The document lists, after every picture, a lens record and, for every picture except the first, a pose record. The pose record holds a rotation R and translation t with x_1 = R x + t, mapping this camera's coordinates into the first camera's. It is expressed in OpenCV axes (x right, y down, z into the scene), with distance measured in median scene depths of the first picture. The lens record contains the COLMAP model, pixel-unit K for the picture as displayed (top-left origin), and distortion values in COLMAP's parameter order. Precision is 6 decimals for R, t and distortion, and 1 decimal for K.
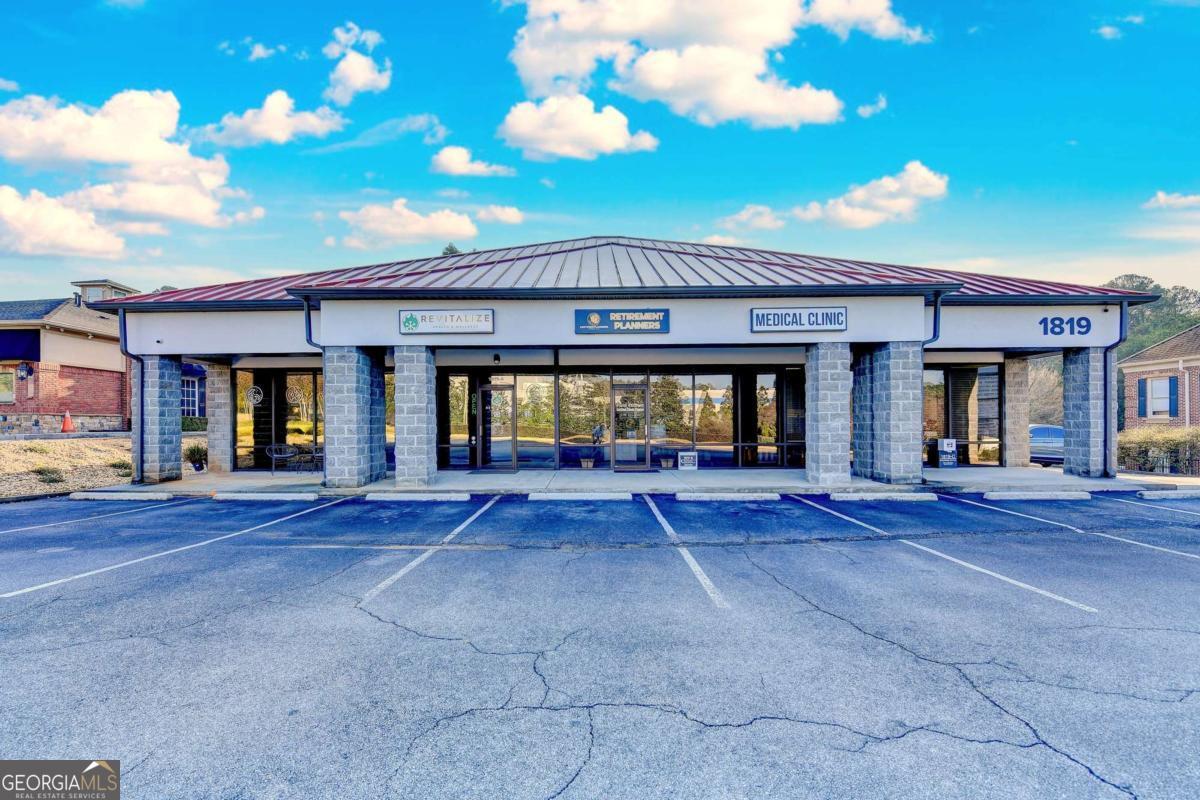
lens RADIAL K [[500.9, 0, 594.7], [0, 500.9, 421.9], [0, 0, 1]] dist [-0.000566, -0.000025]
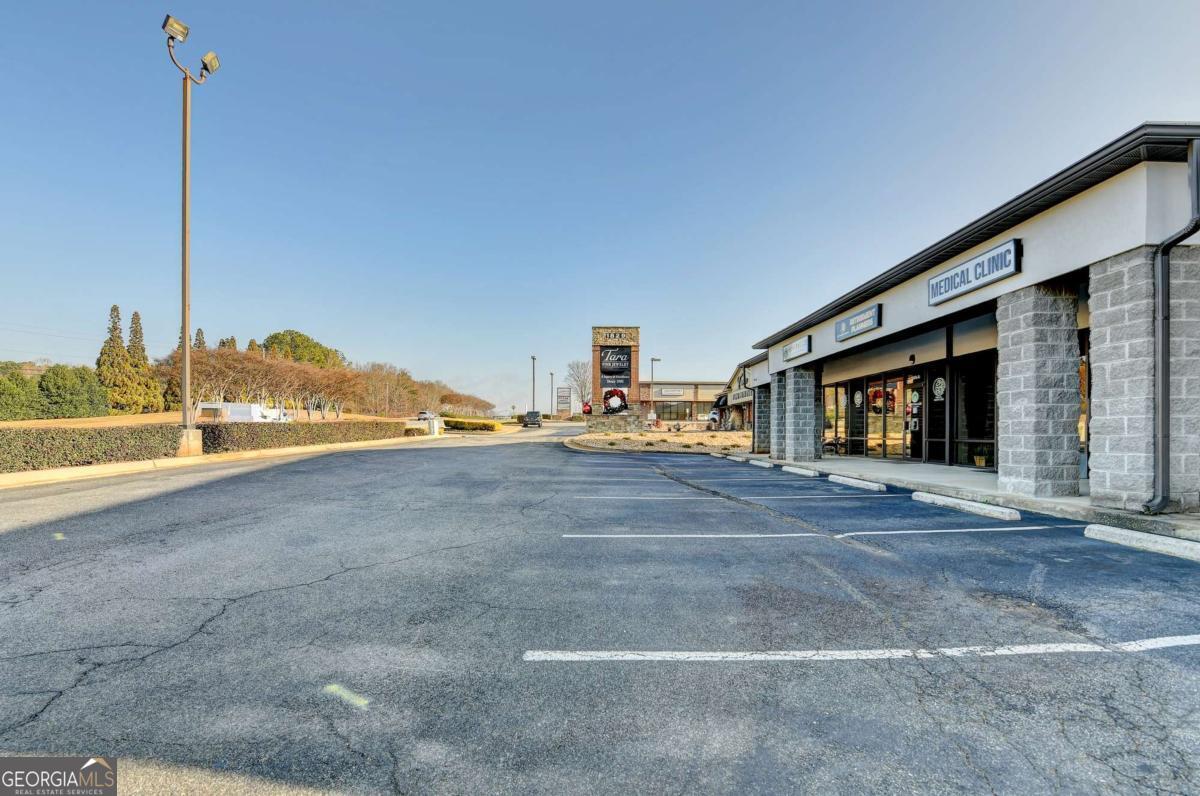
lens RADIAL K [[517.6, 0, 602.7], [0, 517.6, 429.3], [0, 0, 1]] dist [0.000044, 0.000019]
pose [[0.015341, -0.001997, -0.999880, 1.198915], [-0.009503, 0.999953, -0.002143, 0.041787], [0.999837, 0.009535, 0.015321, 0.414016]]
